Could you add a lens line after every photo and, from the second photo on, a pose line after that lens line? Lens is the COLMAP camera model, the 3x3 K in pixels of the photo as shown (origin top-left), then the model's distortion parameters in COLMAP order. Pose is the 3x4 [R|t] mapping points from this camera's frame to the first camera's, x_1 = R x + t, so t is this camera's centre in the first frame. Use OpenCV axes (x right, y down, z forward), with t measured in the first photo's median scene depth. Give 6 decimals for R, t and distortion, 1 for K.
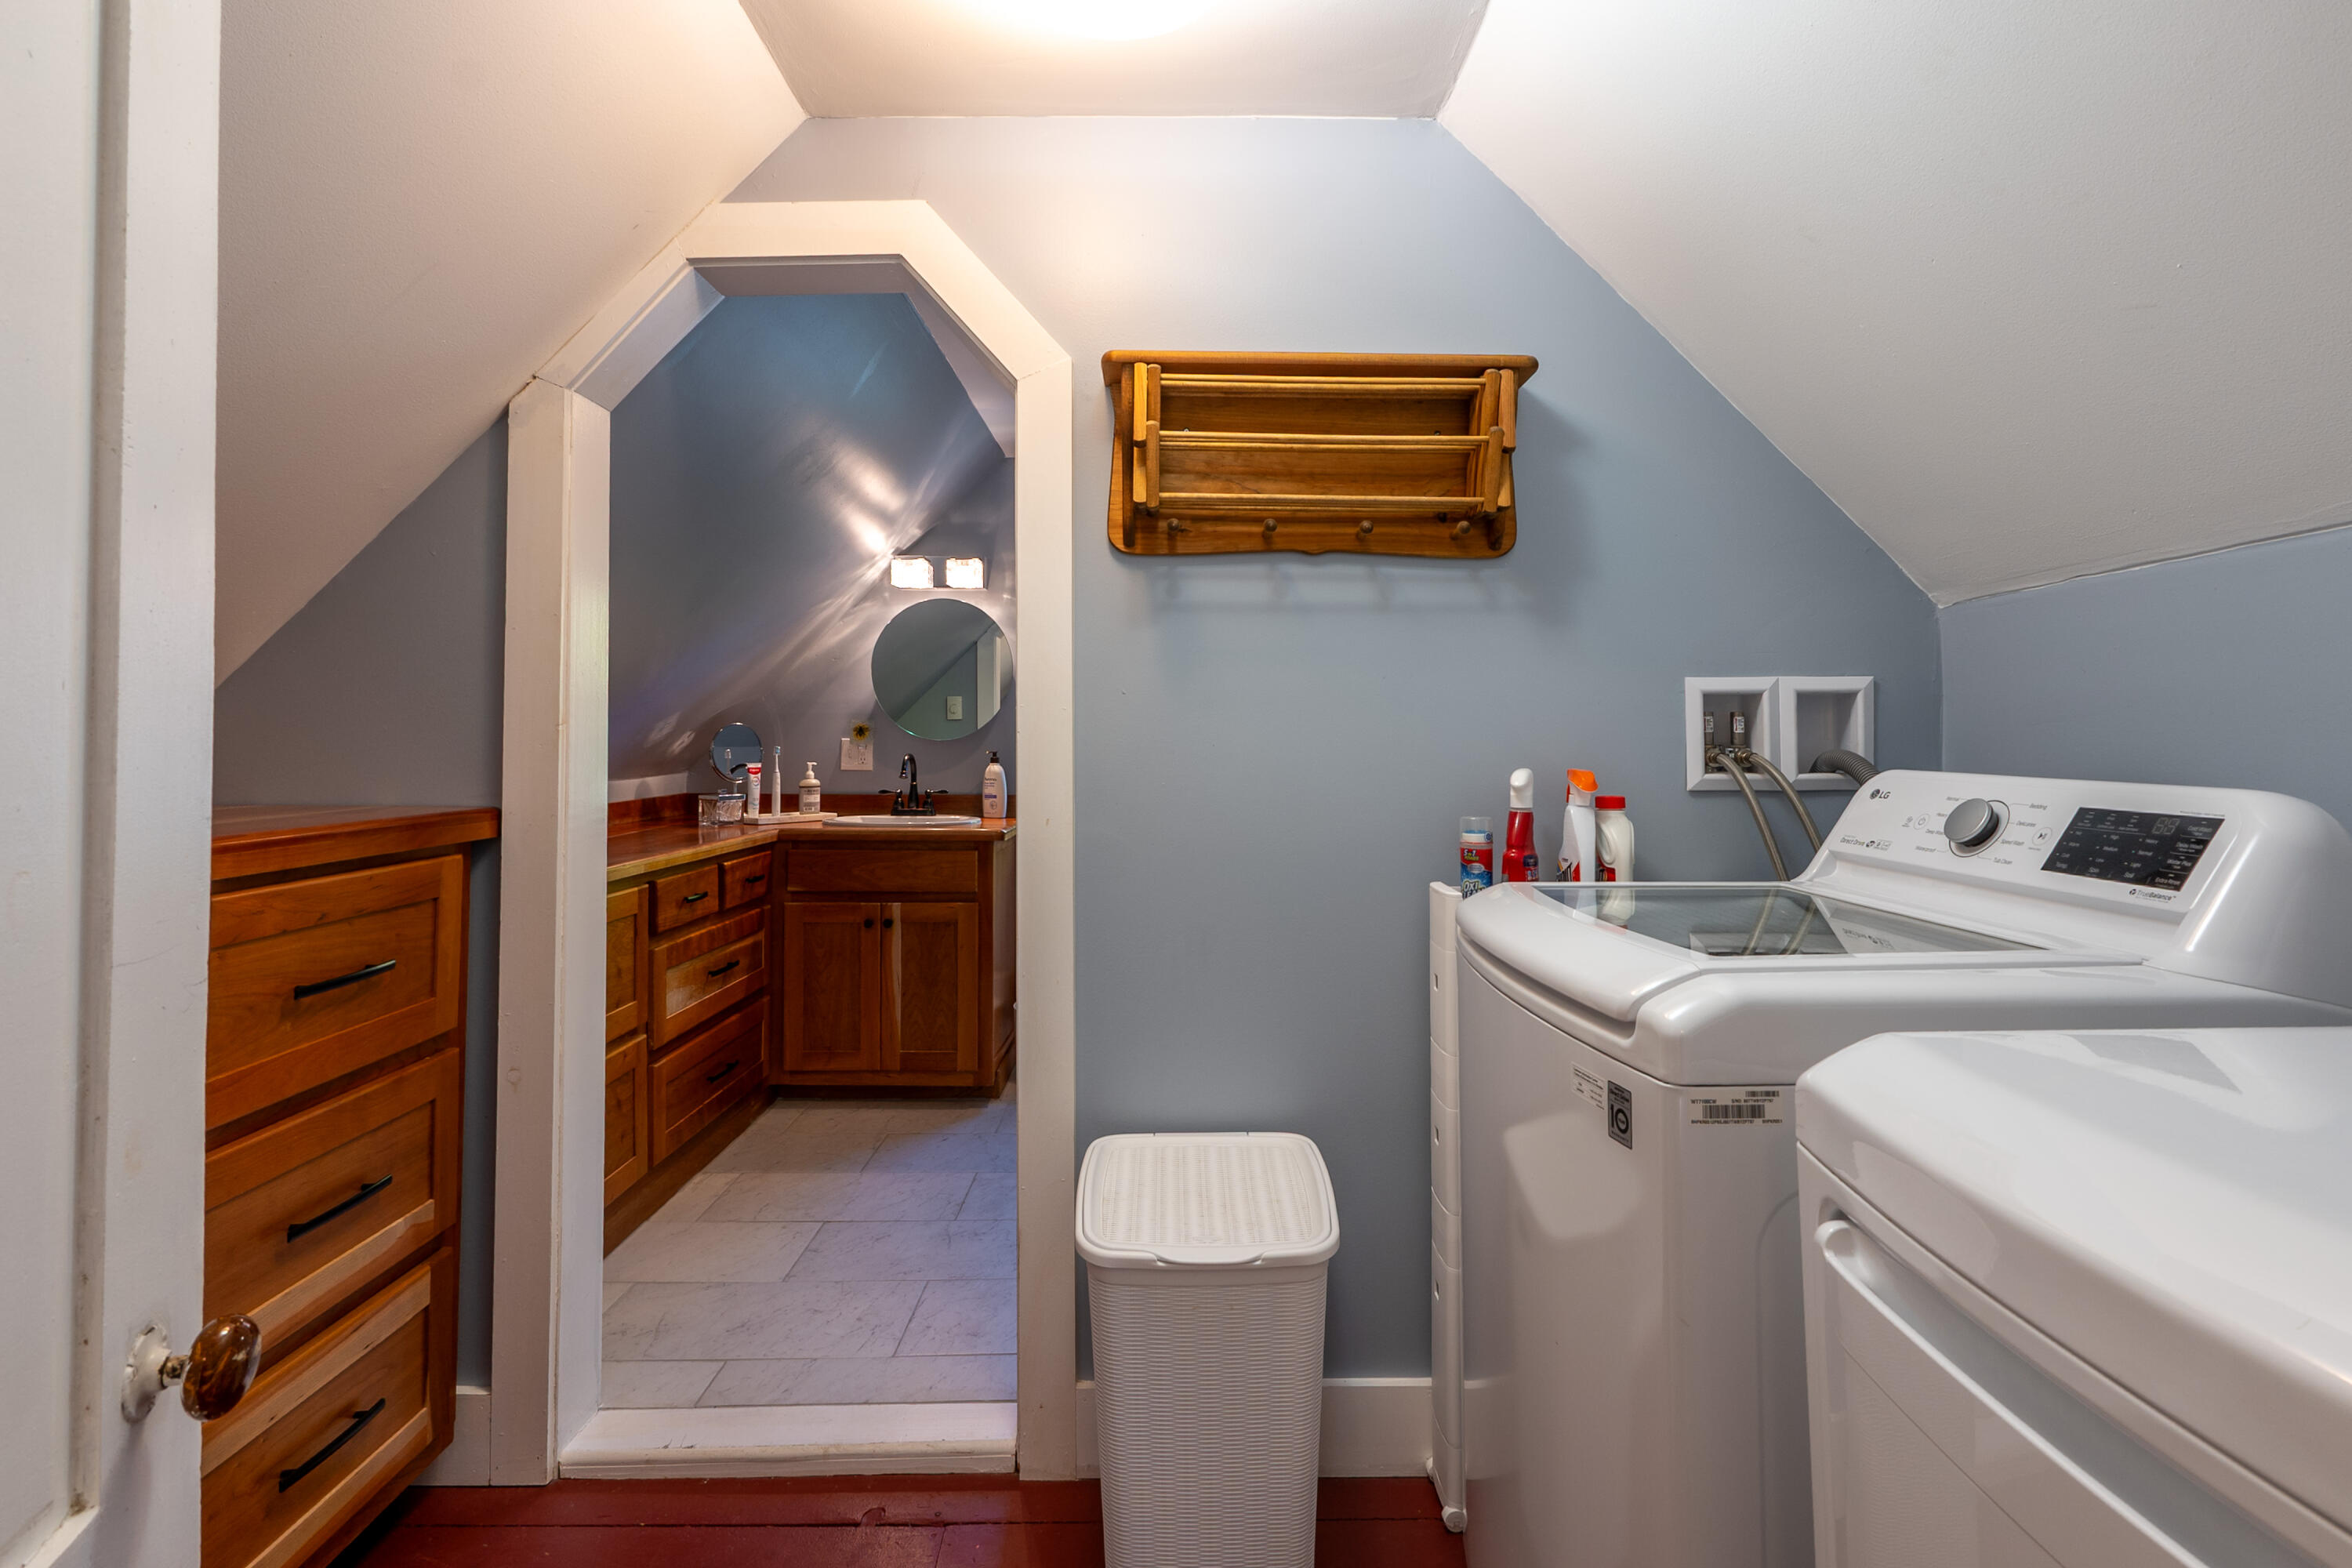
lens RADIAL K [[1166.4, 0, 1184.9], [0, 1166.4, 691.9], [0, 0, 1]] dist [-0.009663, 0.008719]
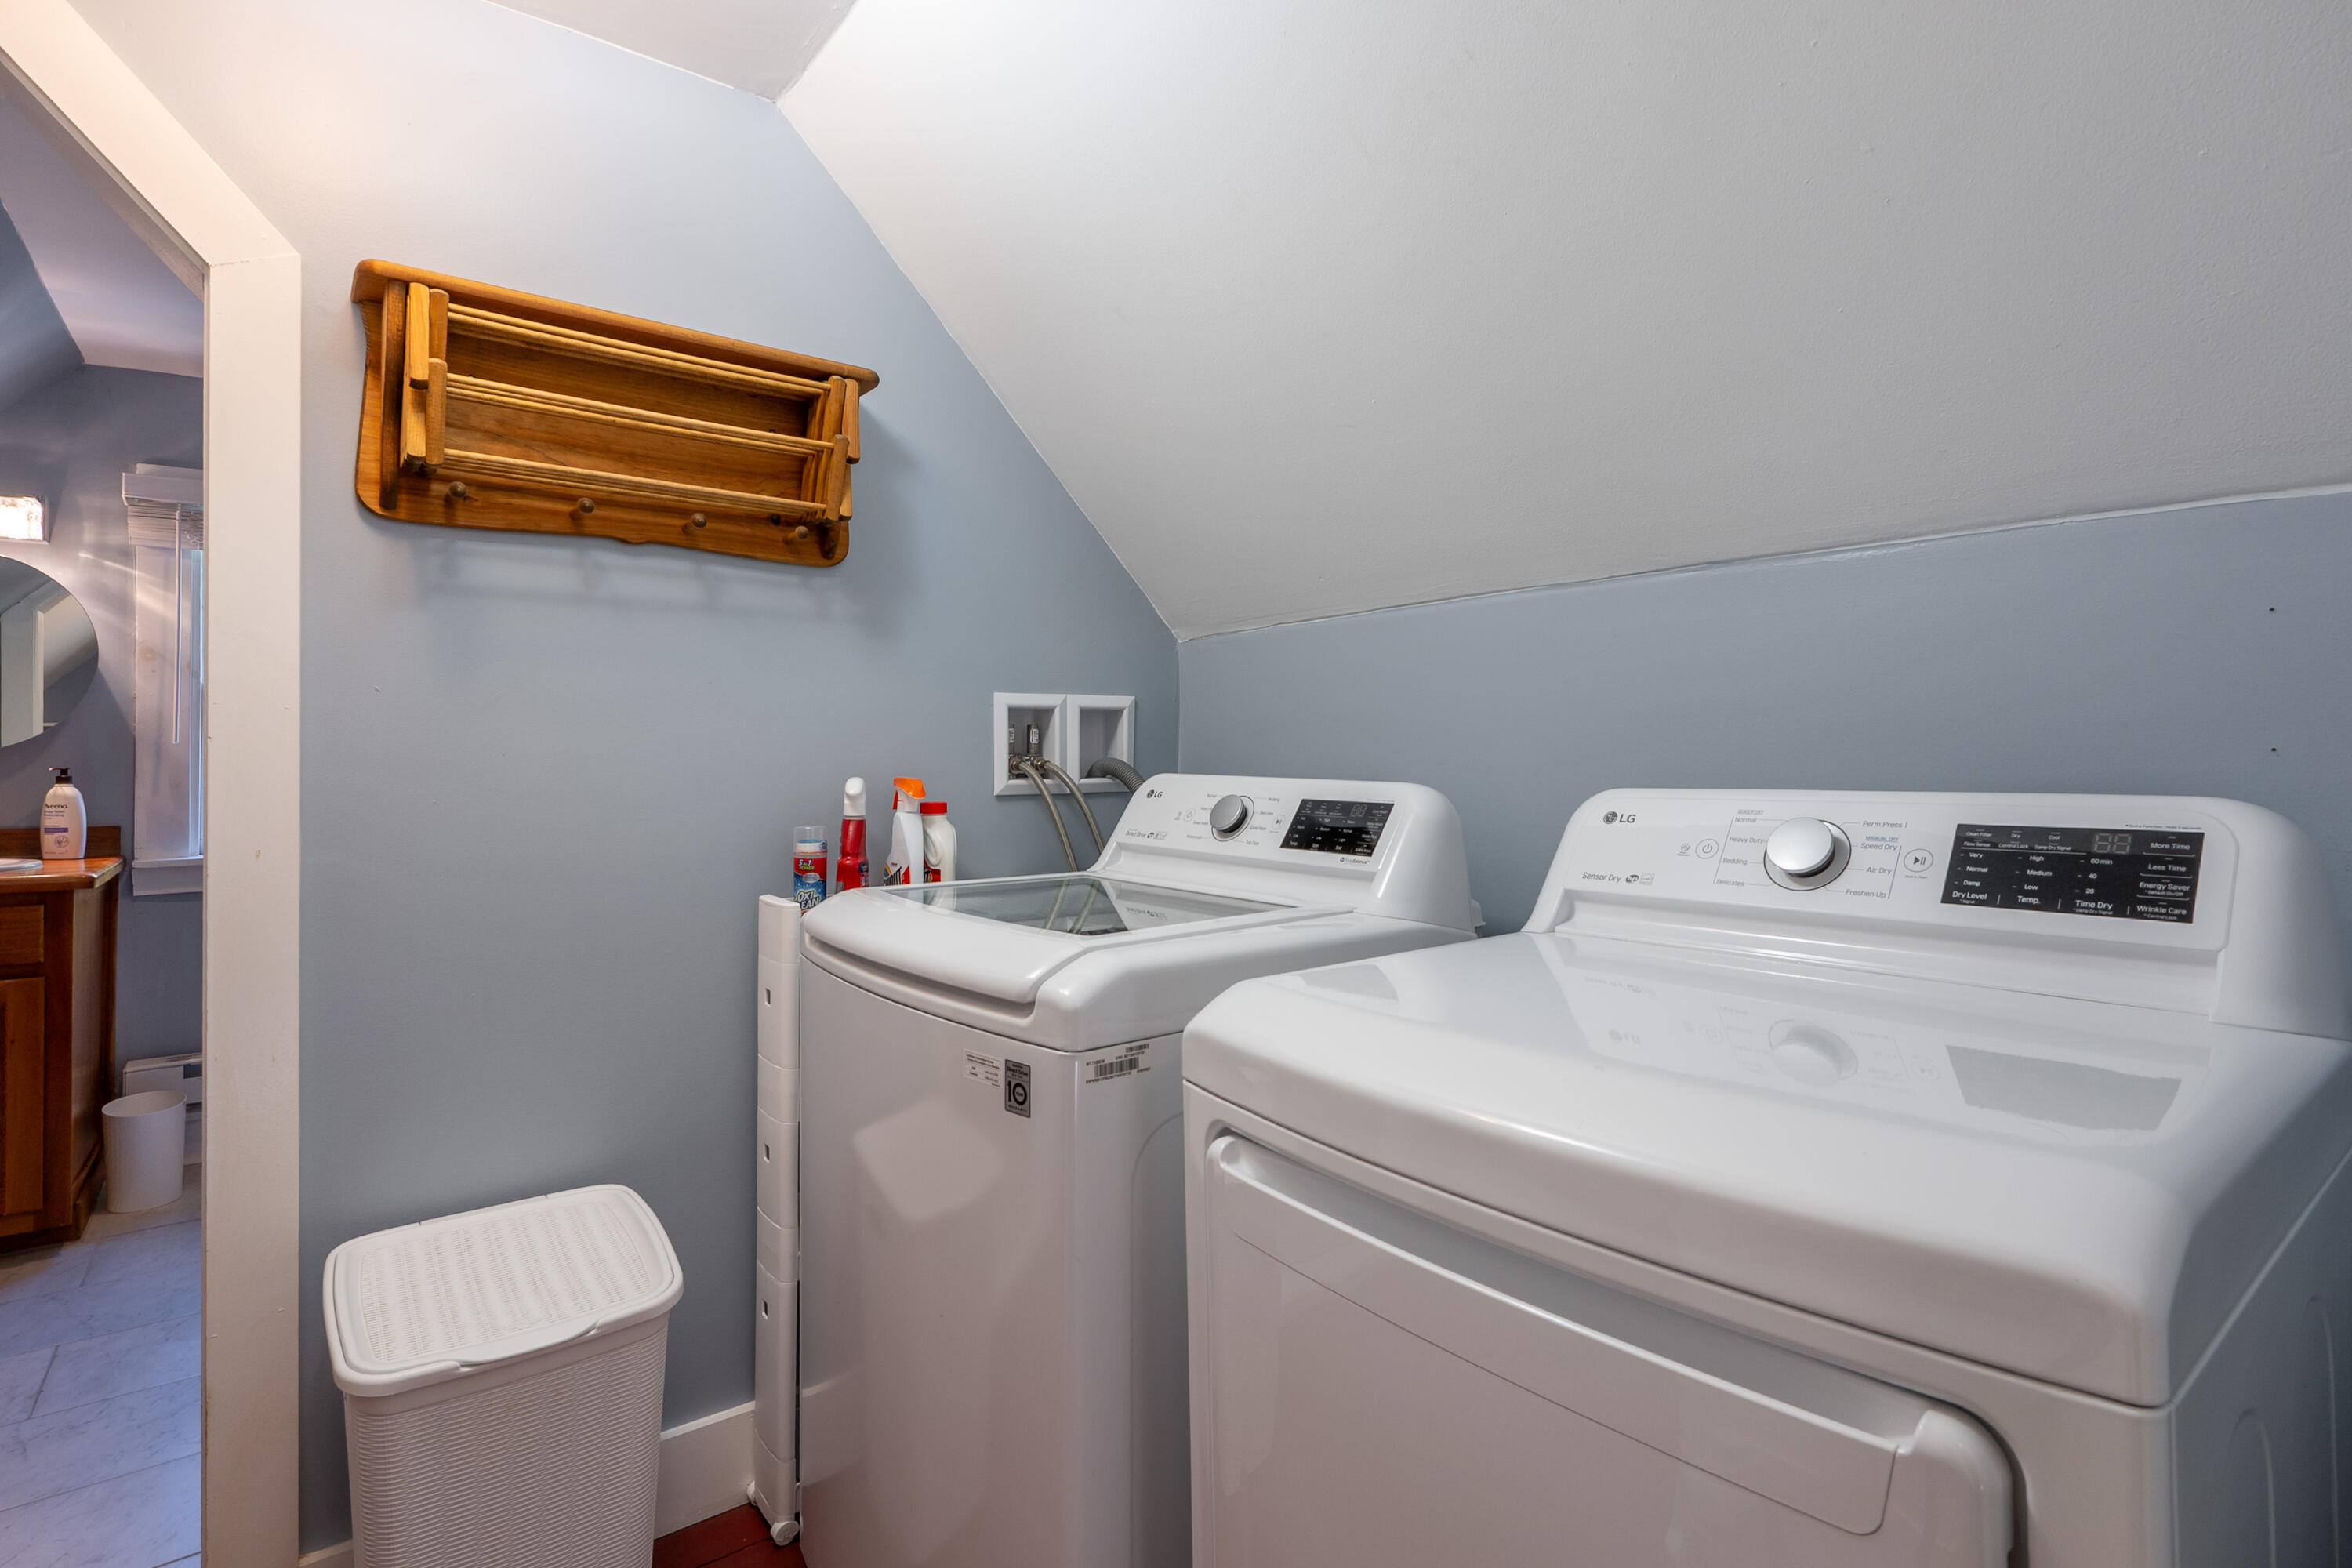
lens RADIAL K [[1150.9, 0, 1170.0], [0, 1150.9, 734.7], [0, 0, 1]] dist [-0.003580, 0.000486]
pose [[0.798544, 0.008791, 0.601873, -0.091262], [-0.023421, 0.999590, 0.016474, 0.005605], [-0.601481, -0.027252, 0.798422, 0.033964]]
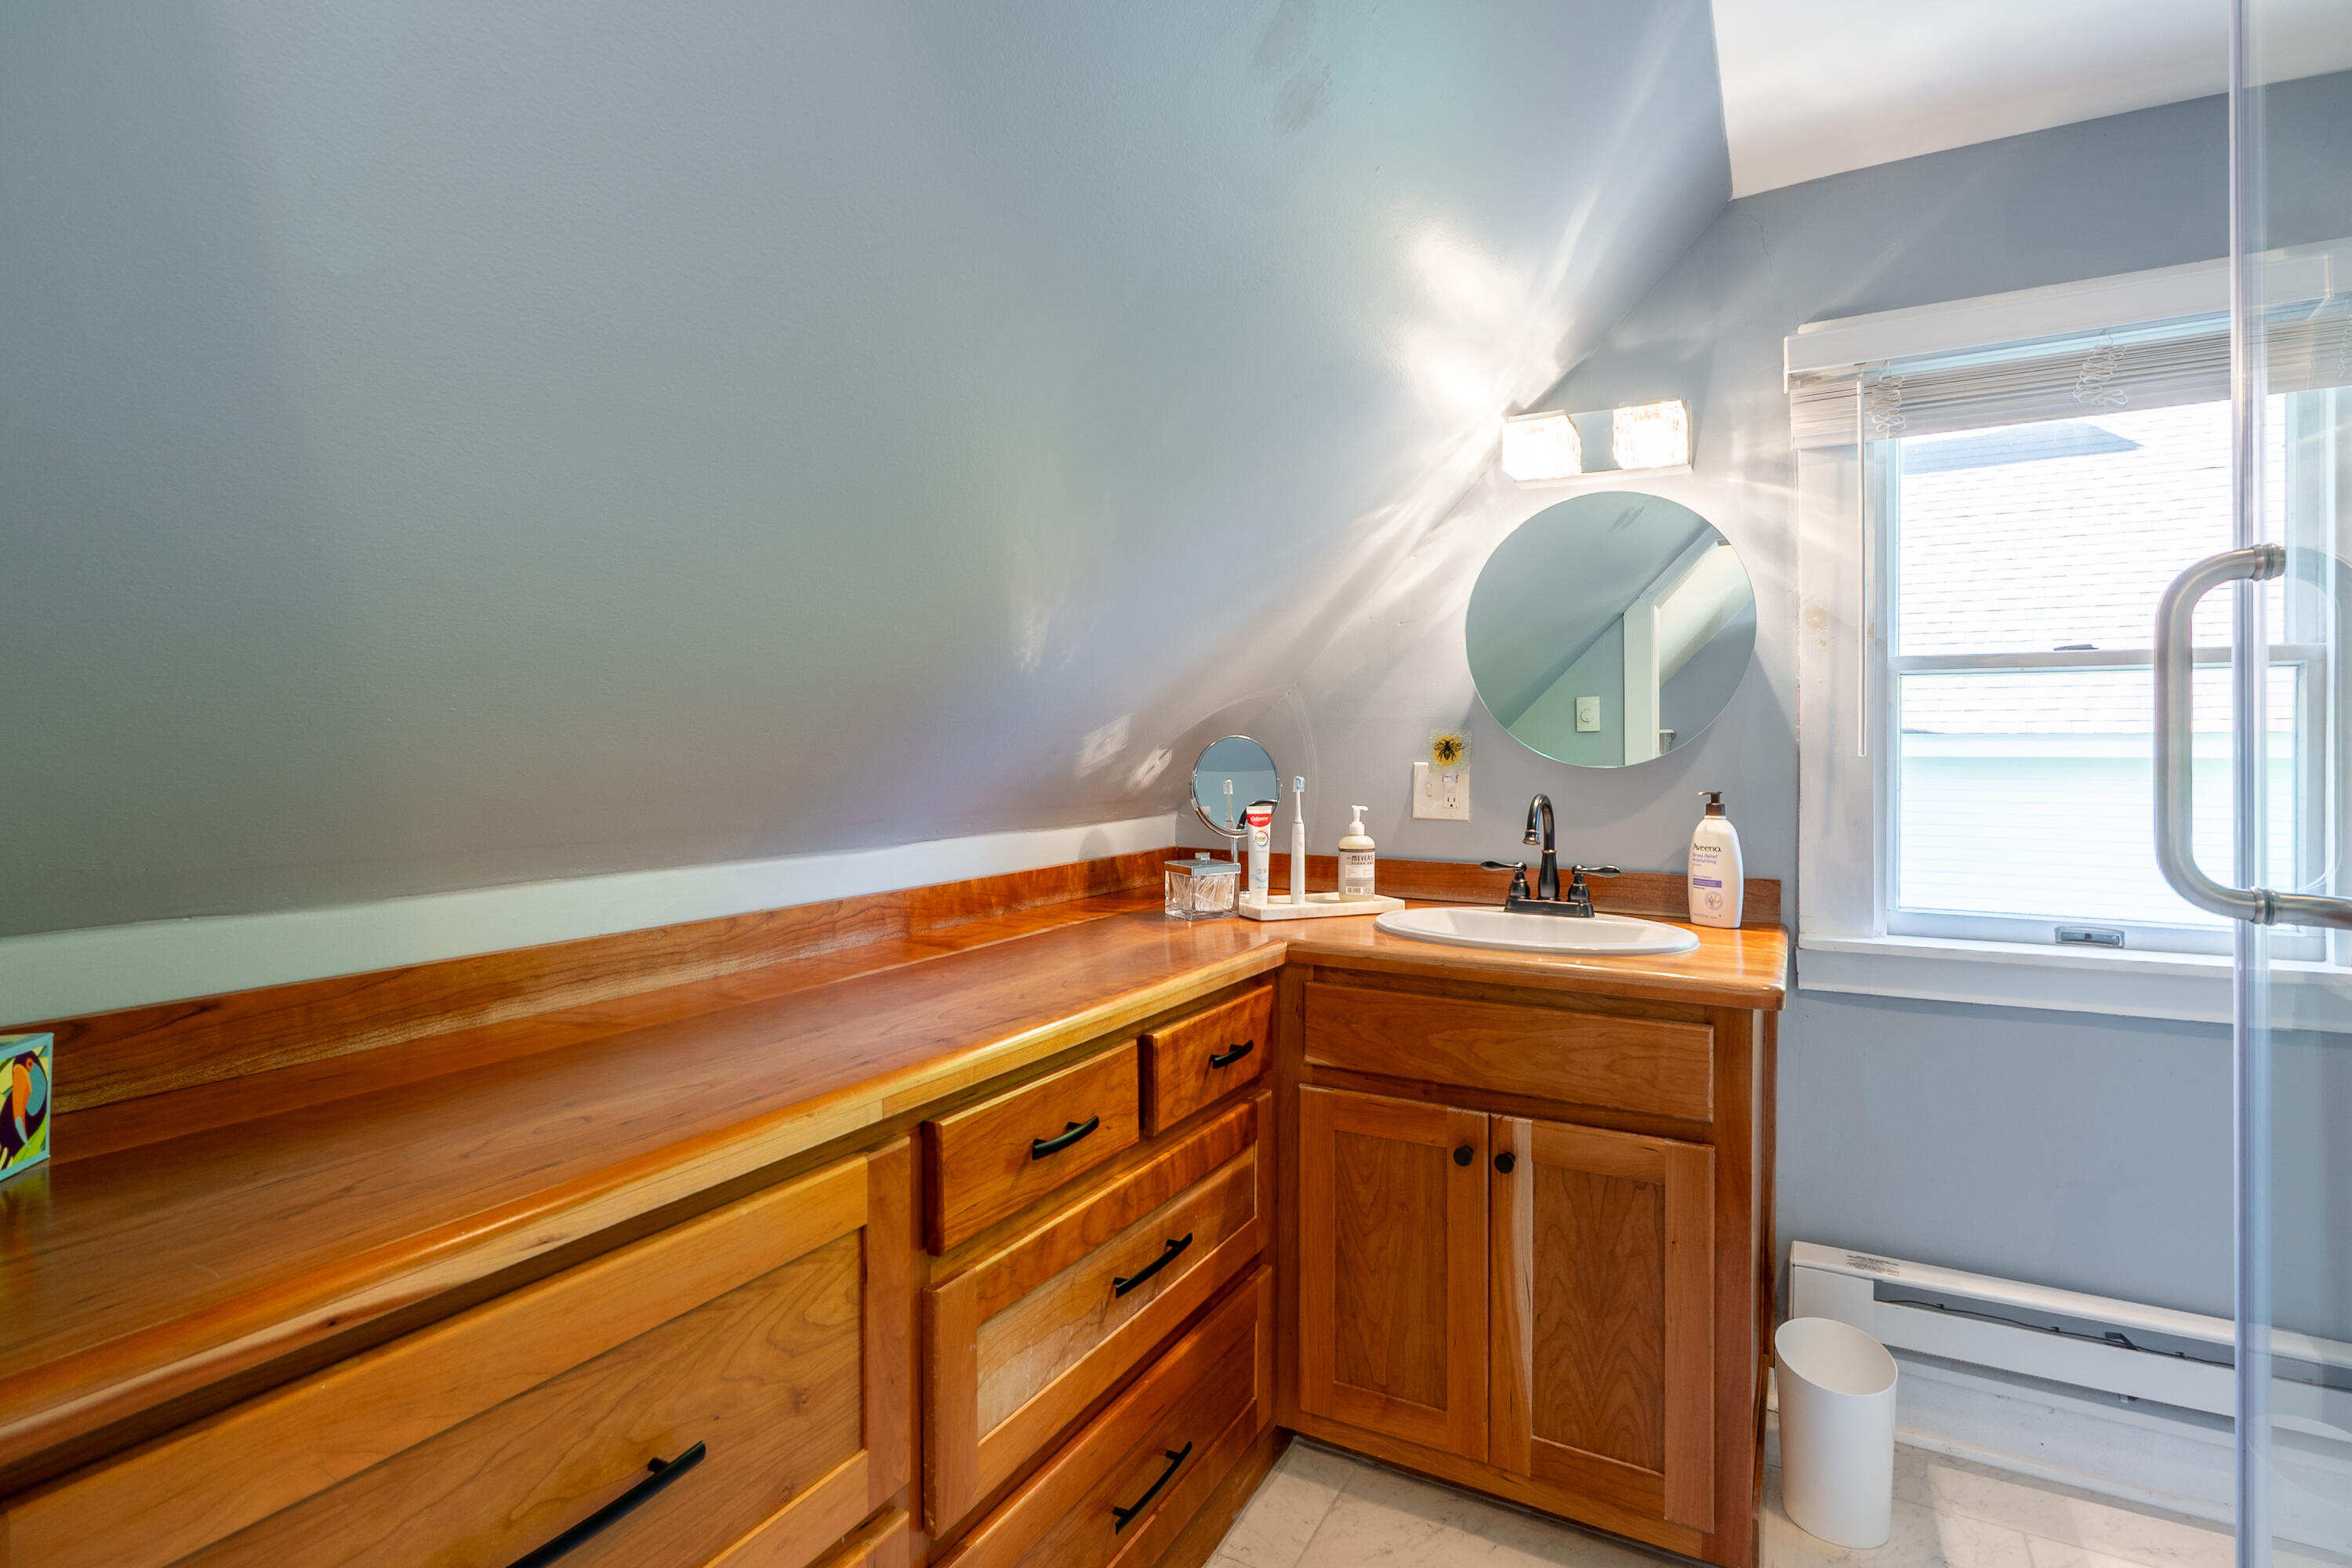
lens RADIAL K [[1143.9, 0, 1173.9], [0, 1143.9, 751.8], [0, 0, 1]] dist [-0.012438, 0.009452]
pose [[0.872612, 0.004147, -0.488396, -0.267035], [0.014338, 0.999315, 0.034103, 0.030324], [0.488203, -0.036761, 0.871955, 0.980194]]
